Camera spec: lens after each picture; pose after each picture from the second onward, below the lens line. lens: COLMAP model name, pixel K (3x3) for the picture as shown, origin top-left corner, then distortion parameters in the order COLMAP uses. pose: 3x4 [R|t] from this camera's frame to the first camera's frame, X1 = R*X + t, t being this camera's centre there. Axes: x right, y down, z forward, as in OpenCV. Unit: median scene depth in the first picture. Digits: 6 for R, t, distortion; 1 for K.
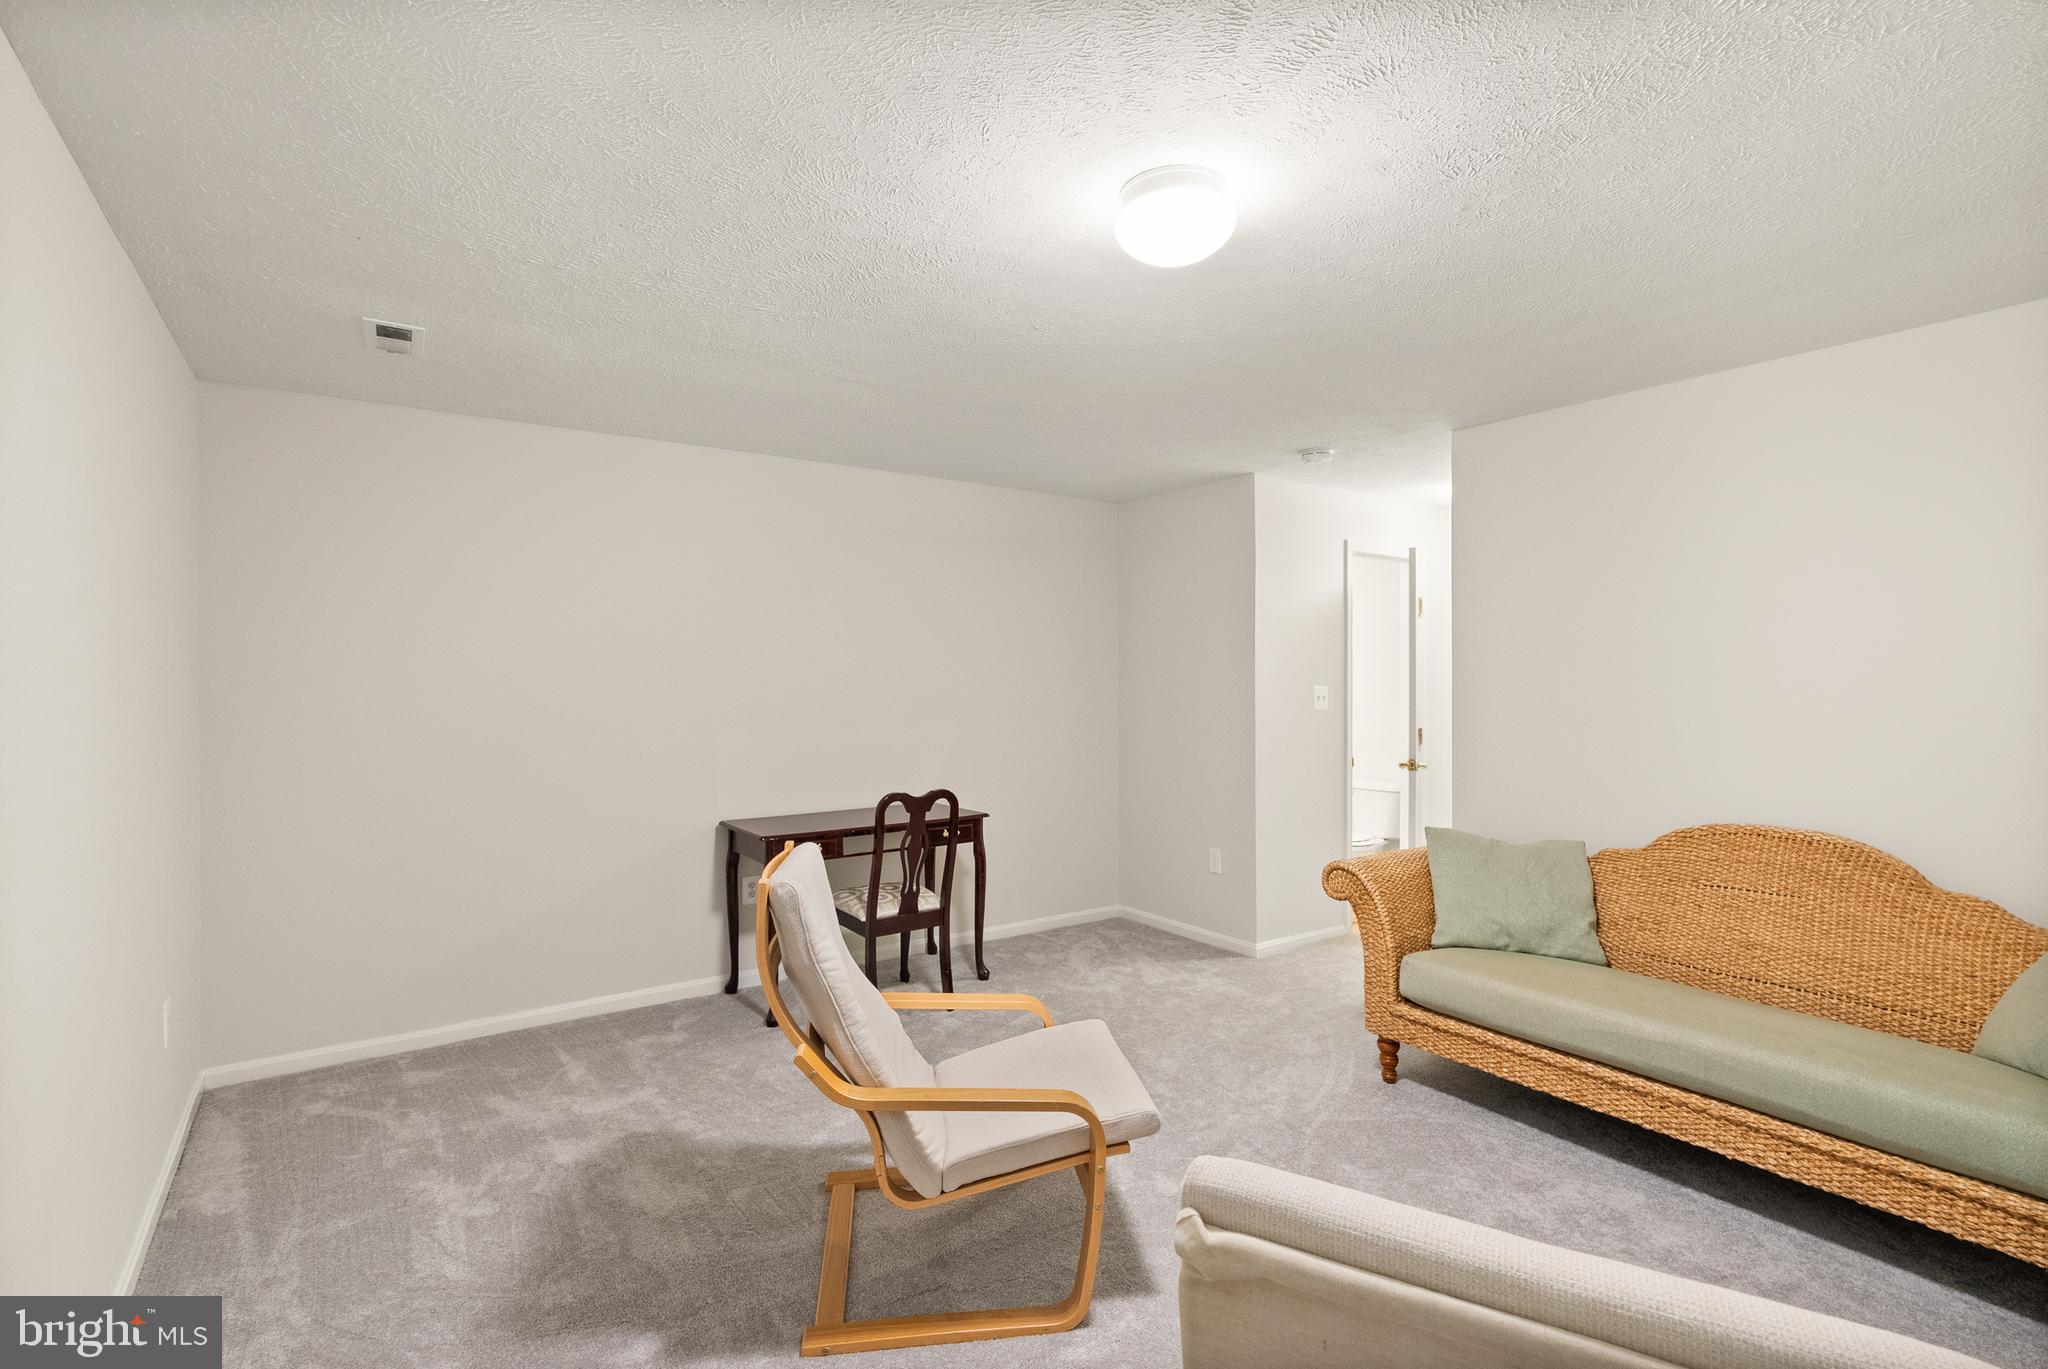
lens RADIAL K [[960.9, 0, 1024.8], [0, 960.9, 722.2], [0, 0, 1]] dist [0.000478, -0.000293]
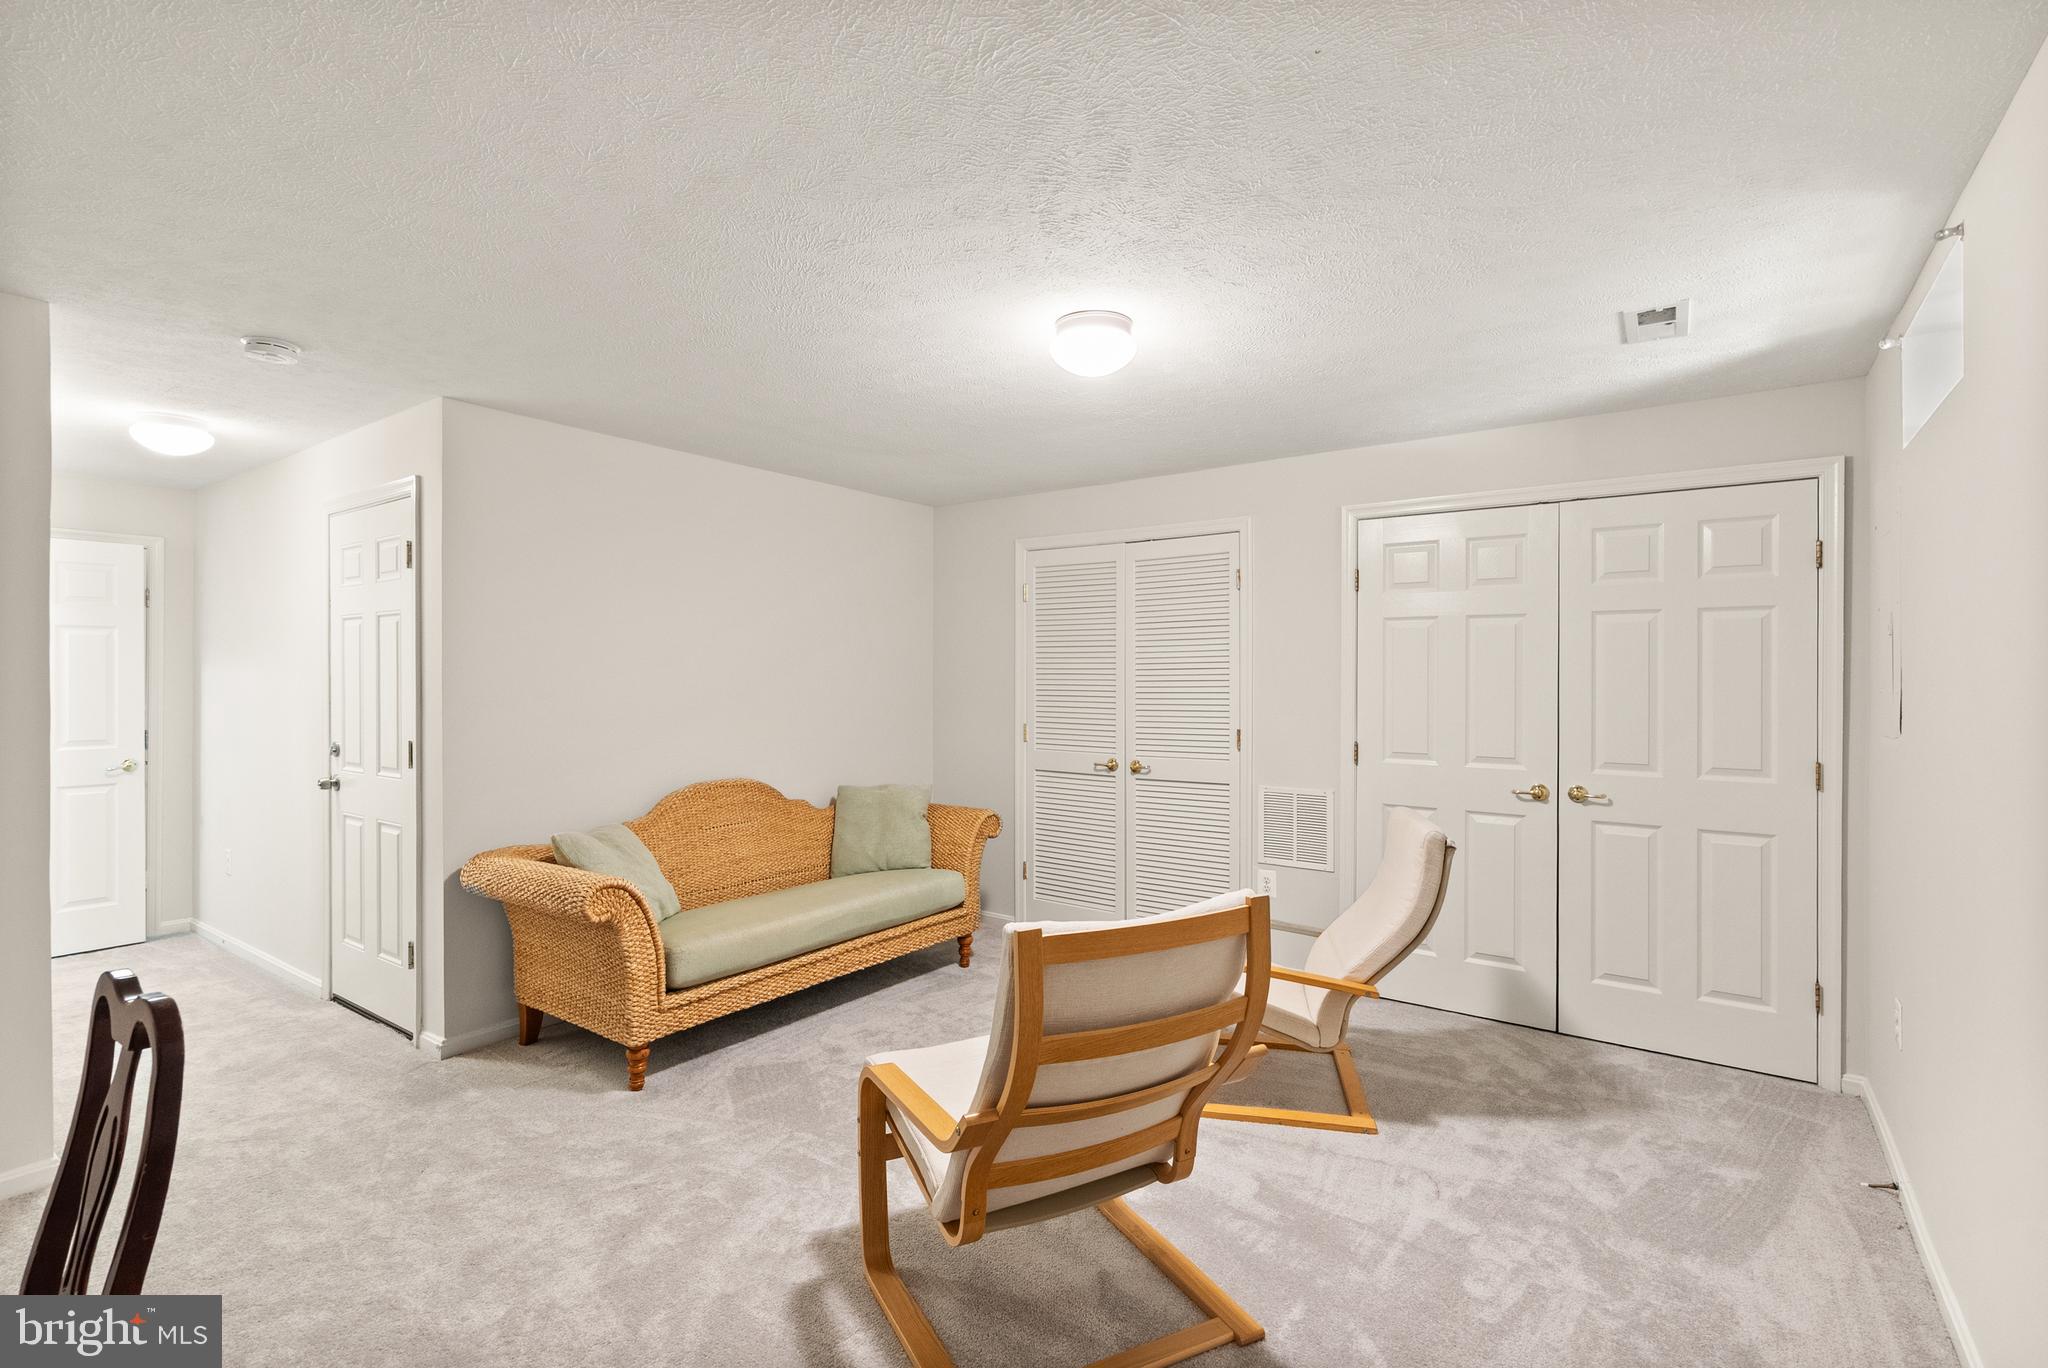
lens RADIAL K [[936.2, 0, 1020.0], [0, 936.2, 703.3], [0, 0, 1]] dist [0.000768, 0.000221]
pose [[-0.319280, -0.027080, 0.947274, -0.809218], [0.040268, 0.998301, 0.042111, -0.056397], [-0.946805, 0.051590, -0.317647, 1.150495]]
